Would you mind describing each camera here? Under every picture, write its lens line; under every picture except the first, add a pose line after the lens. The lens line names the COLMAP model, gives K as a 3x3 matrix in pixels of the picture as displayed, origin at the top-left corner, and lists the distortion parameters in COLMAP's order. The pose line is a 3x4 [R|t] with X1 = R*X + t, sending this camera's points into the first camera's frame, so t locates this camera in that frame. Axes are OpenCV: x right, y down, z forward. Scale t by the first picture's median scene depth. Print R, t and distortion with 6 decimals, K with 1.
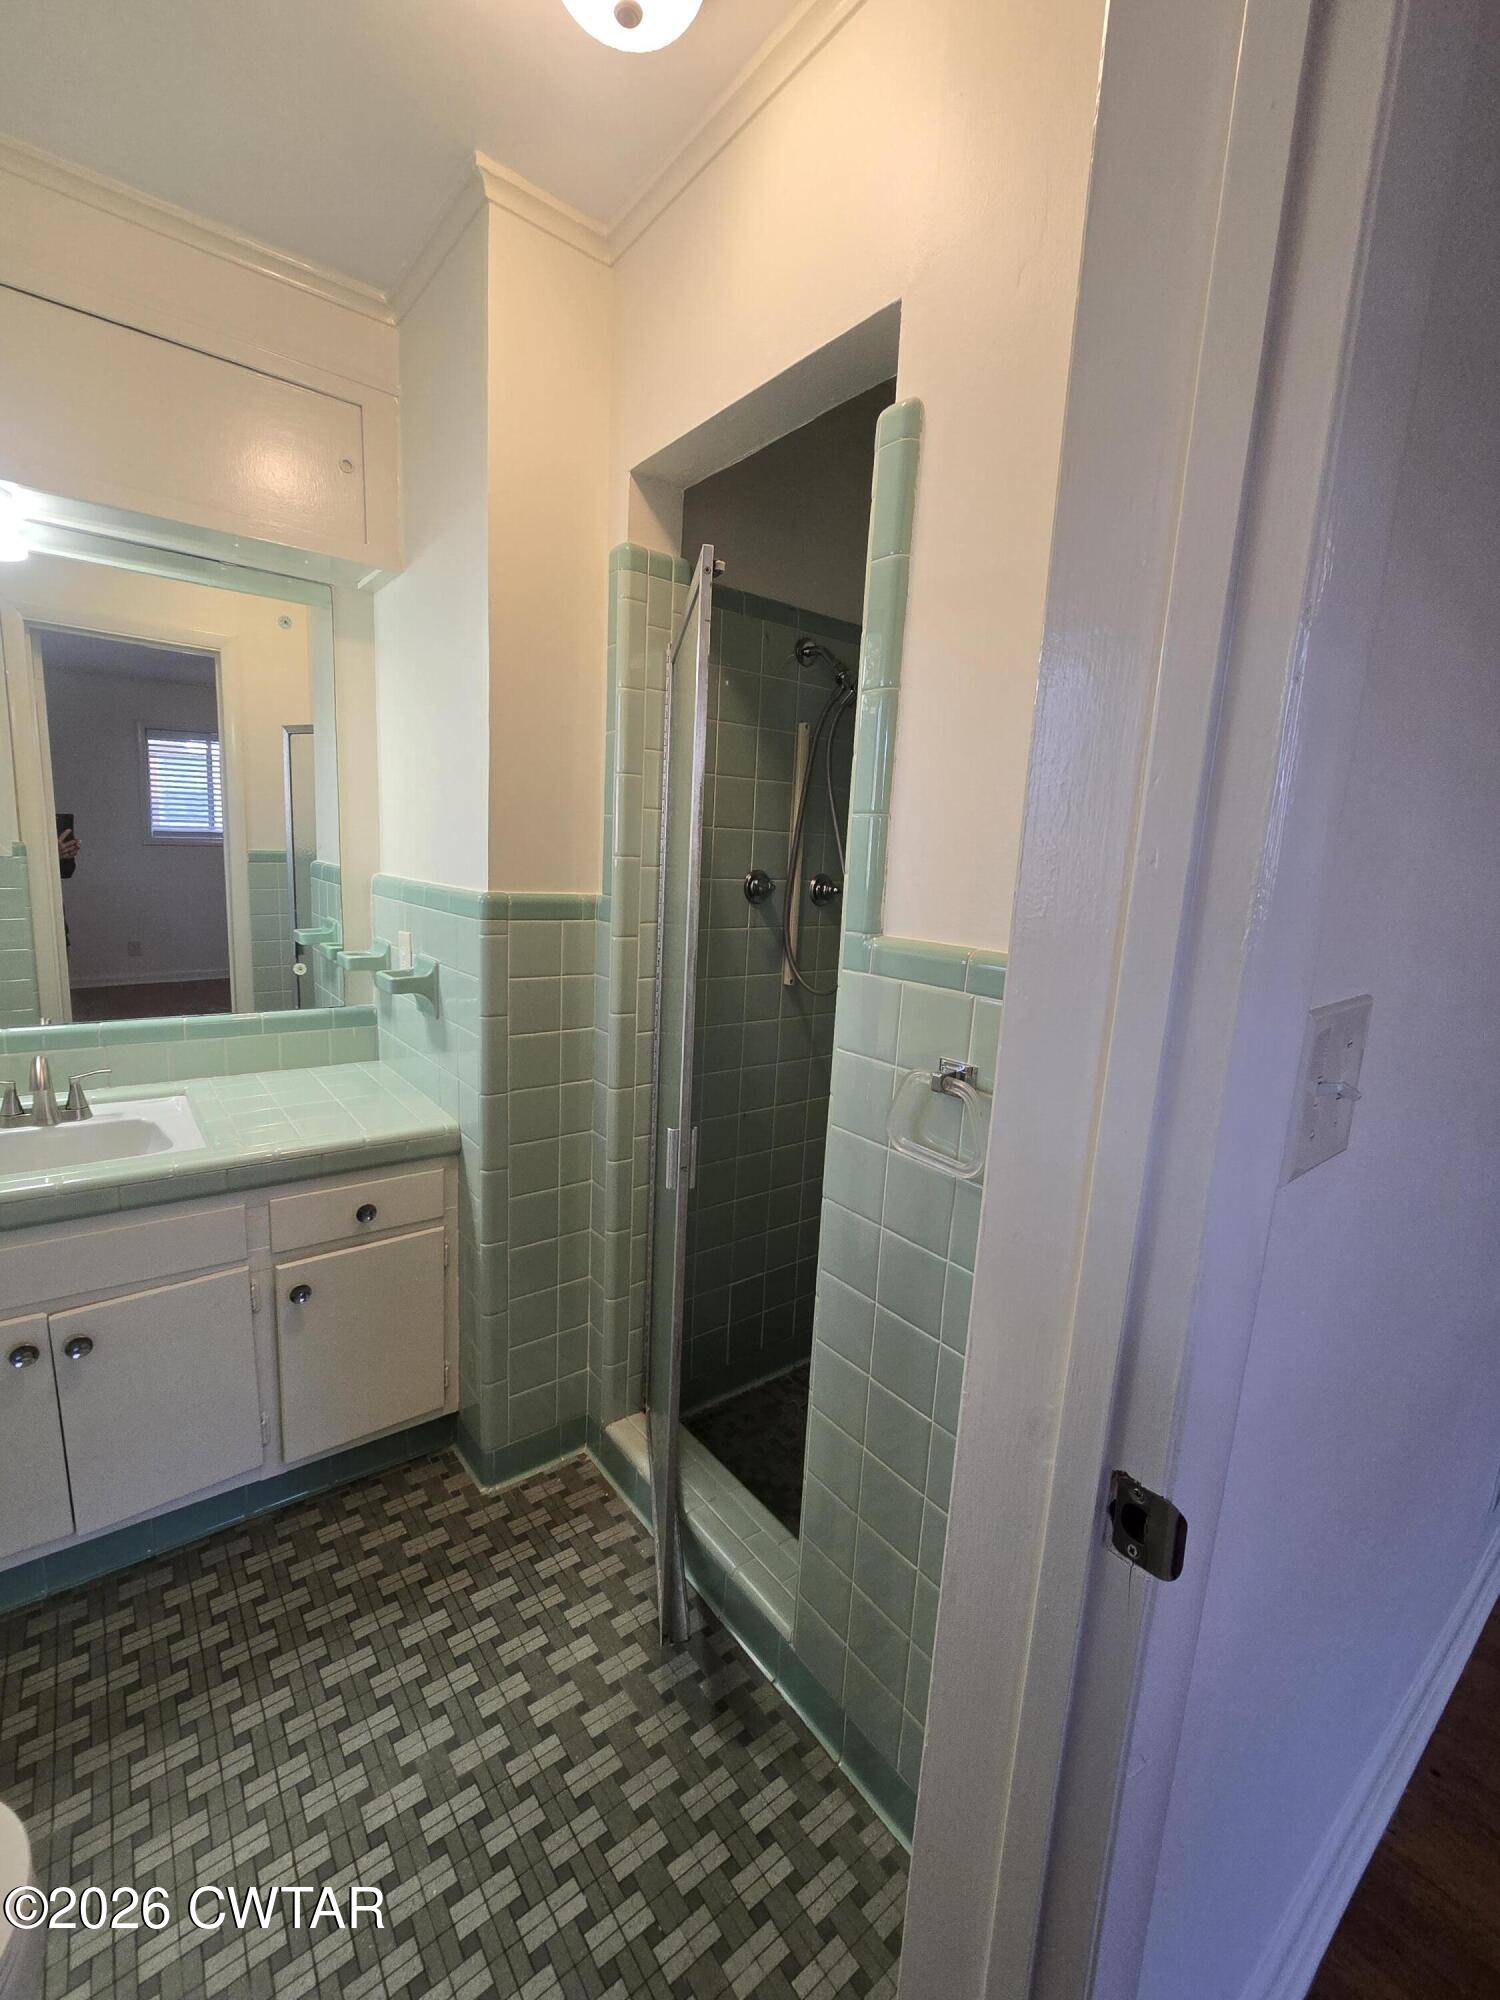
lens RADIAL K [[854.3, 0, 738.5], [0, 854.3, 1006.2], [0, 0, 1]] dist [-0.014725, 0.006395]
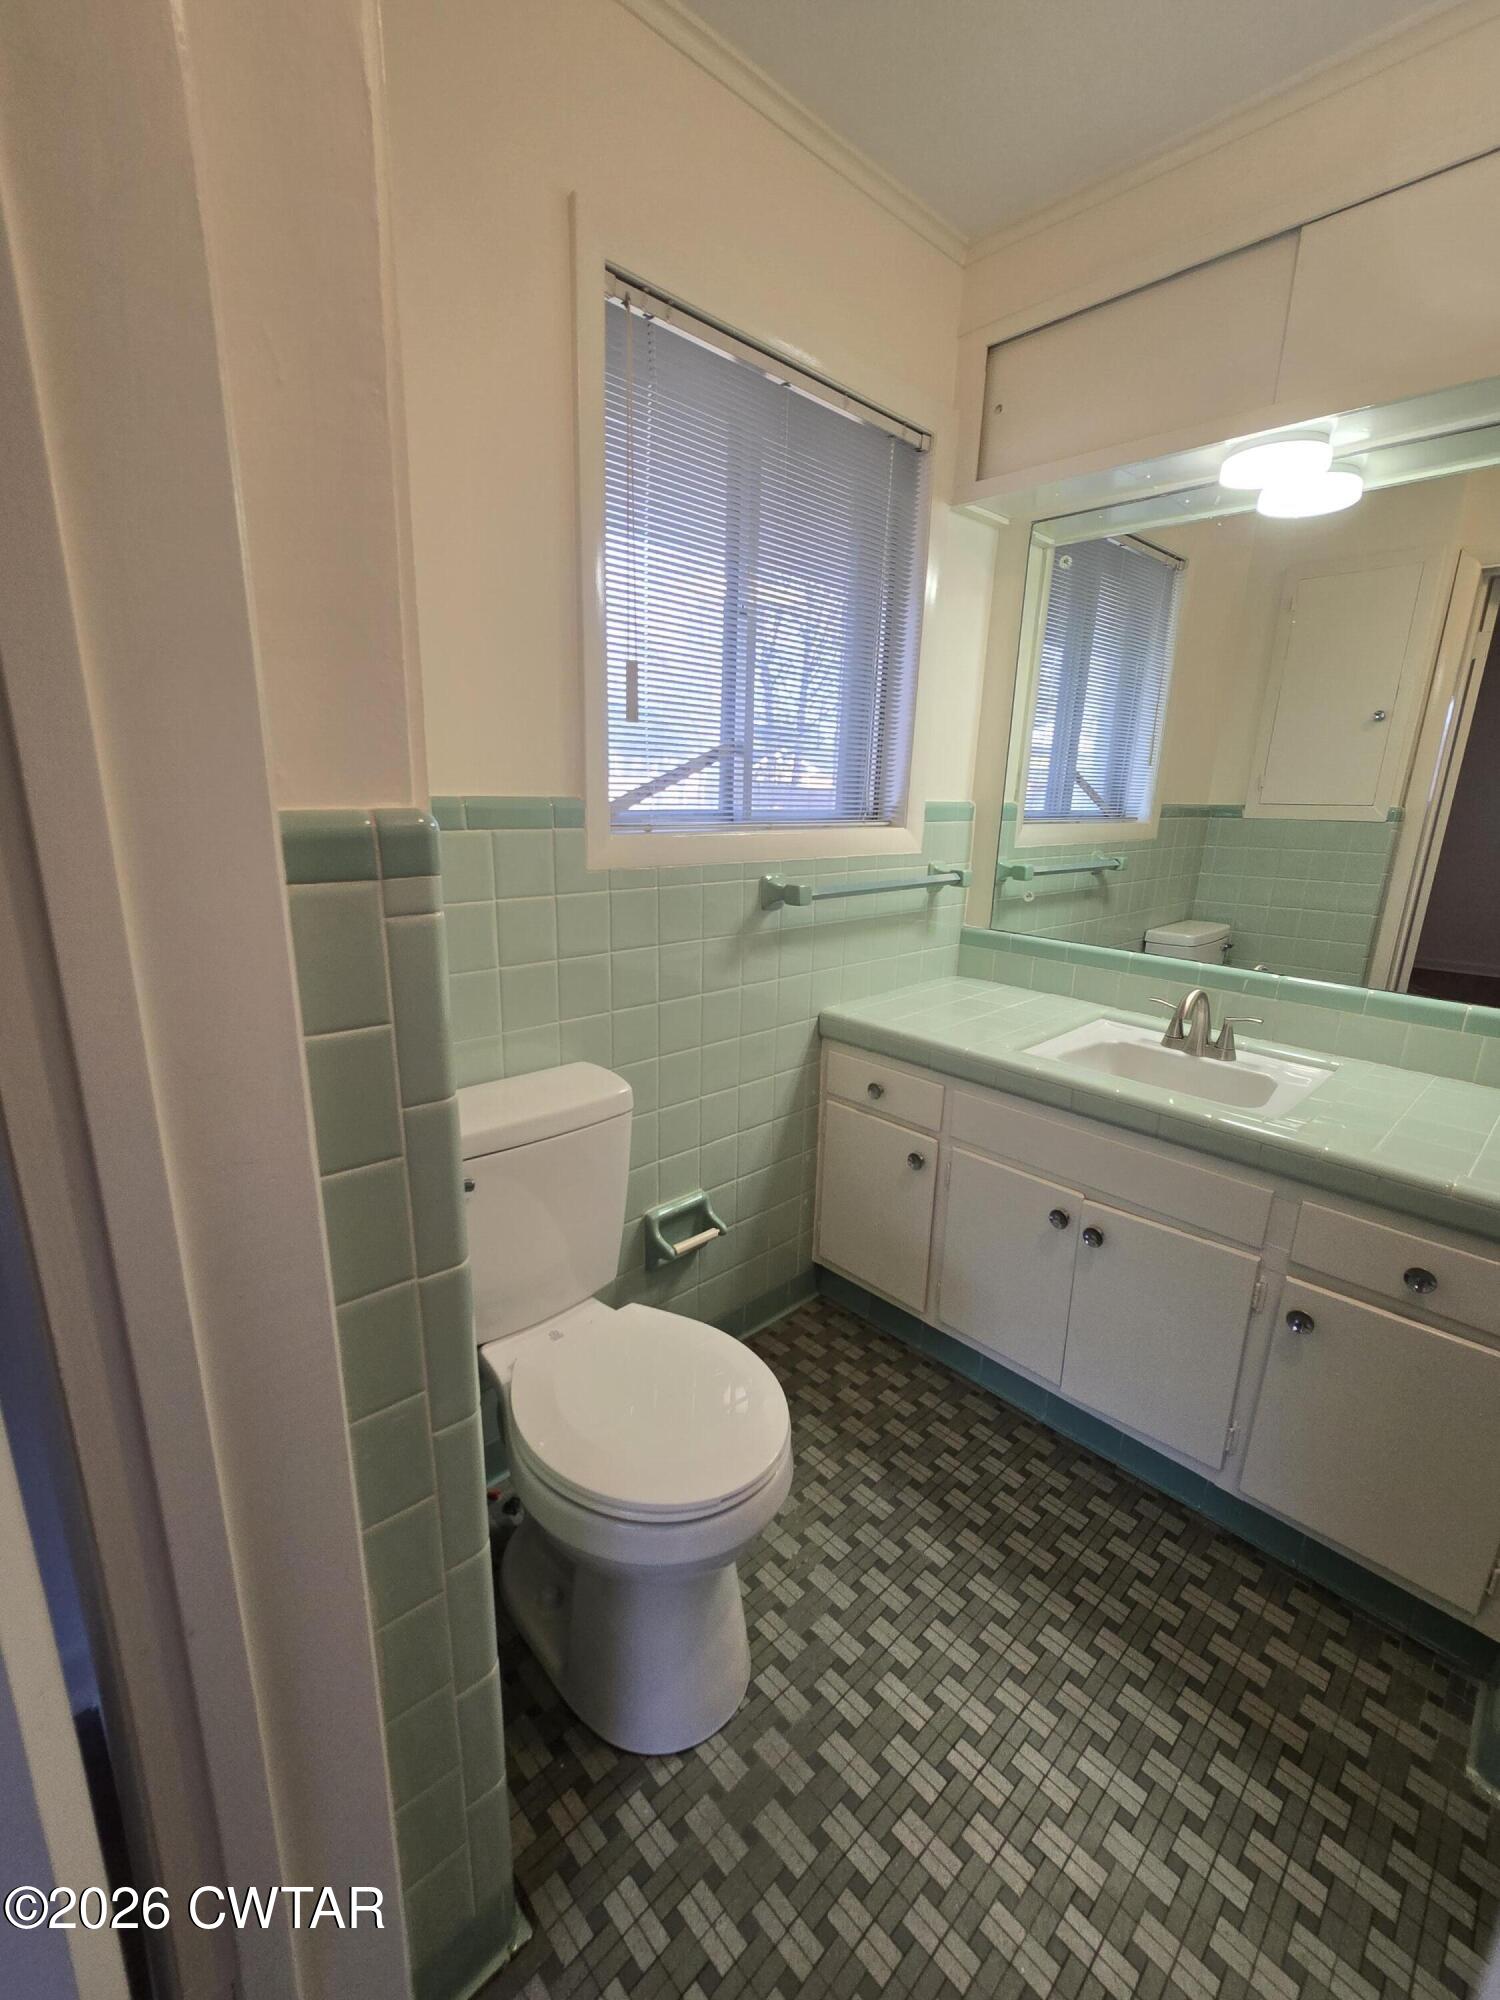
lens RADIAL K [[854.3, 0, 735.9], [0, 854.3, 1007.2], [0, 0, 1]] dist [-0.014725, 0.006395]
pose [[0.078654, 0.198672, -0.976905, 0.191877], [-0.188342, 0.965254, 0.181139, -0.004438], [0.978949, 0.169745, 0.113340, 0.316280]]
